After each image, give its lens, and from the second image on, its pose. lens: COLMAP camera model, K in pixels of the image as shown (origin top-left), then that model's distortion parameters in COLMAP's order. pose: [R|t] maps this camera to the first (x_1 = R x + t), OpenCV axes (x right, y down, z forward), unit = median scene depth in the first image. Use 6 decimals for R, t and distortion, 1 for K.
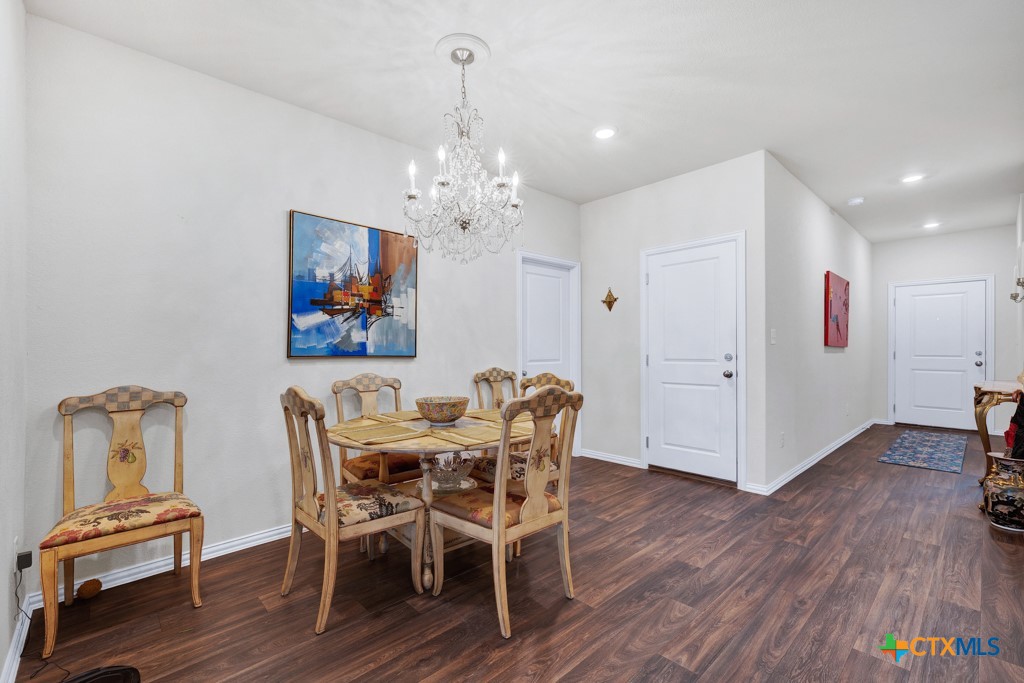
lens RADIAL K [[442.5, 0, 500.5], [0, 442.5, 350.9], [0, 0, 1]] dist [0.001819, 0.000376]
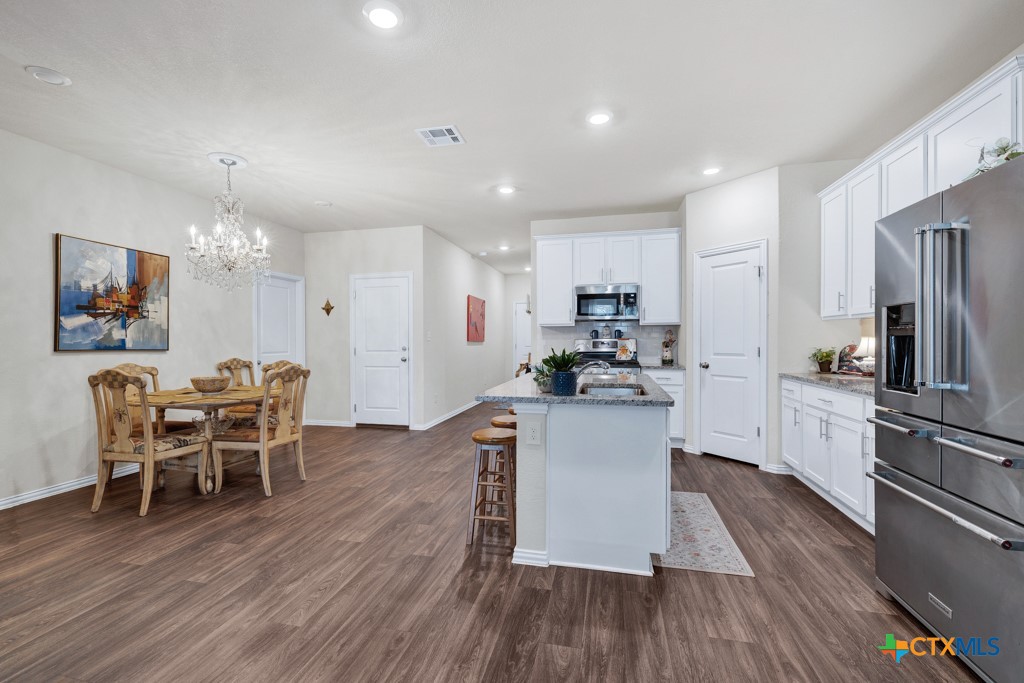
lens RADIAL K [[442.5, 0, 500.5], [0, 442.5, 350.9], [0, 0, 1]] dist [0.001819, 0.000376]
pose [[0.822163, -0.009126, 0.569179, -0.147438], [-0.000594, 0.999857, 0.016889, -0.007838], [-0.569252, -0.014224, 0.822040, -0.673389]]
